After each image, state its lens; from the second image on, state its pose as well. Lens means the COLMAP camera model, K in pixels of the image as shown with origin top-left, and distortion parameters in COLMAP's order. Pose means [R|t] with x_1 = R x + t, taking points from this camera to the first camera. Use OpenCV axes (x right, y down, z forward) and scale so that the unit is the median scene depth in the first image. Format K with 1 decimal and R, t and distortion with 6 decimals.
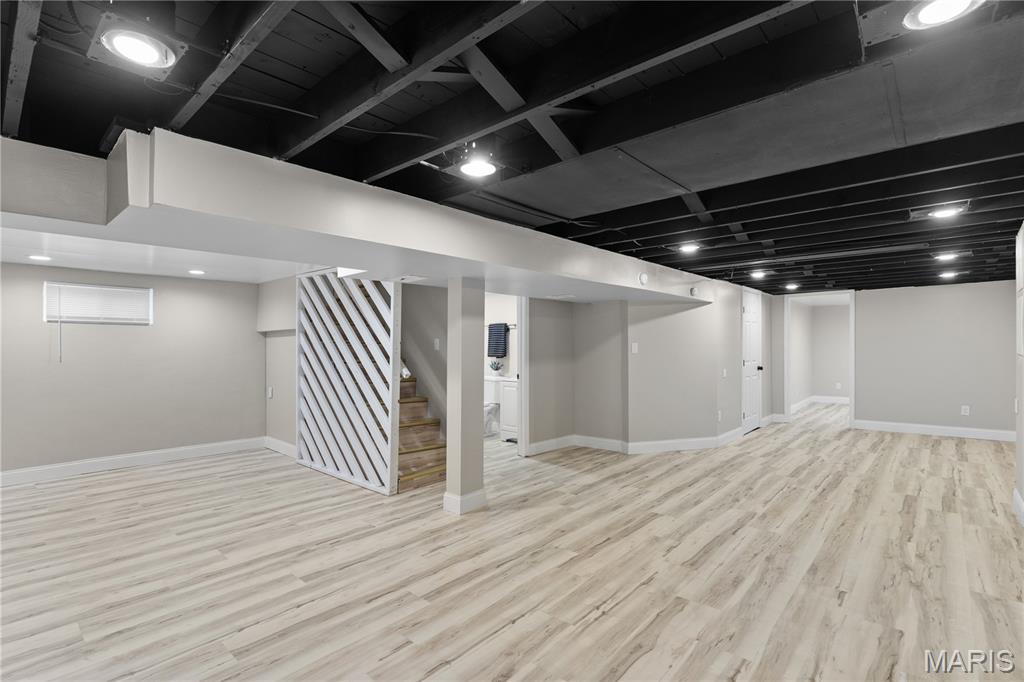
lens RADIAL K [[480.4, 0, 512.0], [0, 480.4, 341.0], [0, 0, 1]] dist [0.000712, -0.000125]
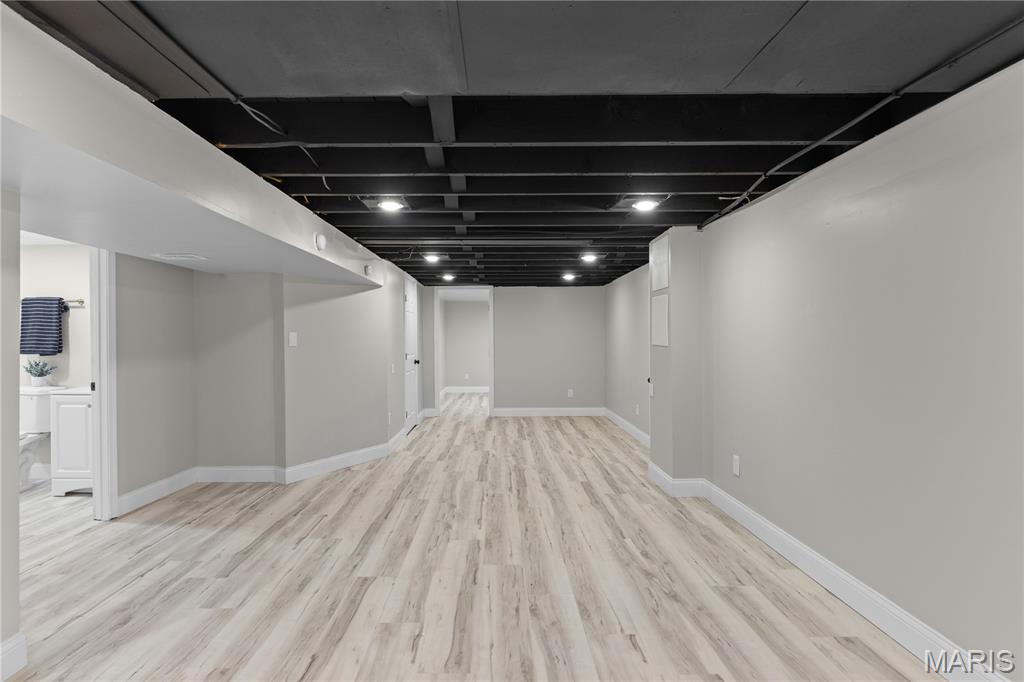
lens RADIAL K [[497.2, 0, 485.4], [0, 497.2, 346.3], [0, 0, 1]] dist [0.000286, -0.000332]
pose [[0.758592, -0.004297, 0.651552, -0.020104], [-0.011144, 0.999746, 0.019568, 0.007456], [-0.651471, -0.022105, 0.758352, 0.227772]]
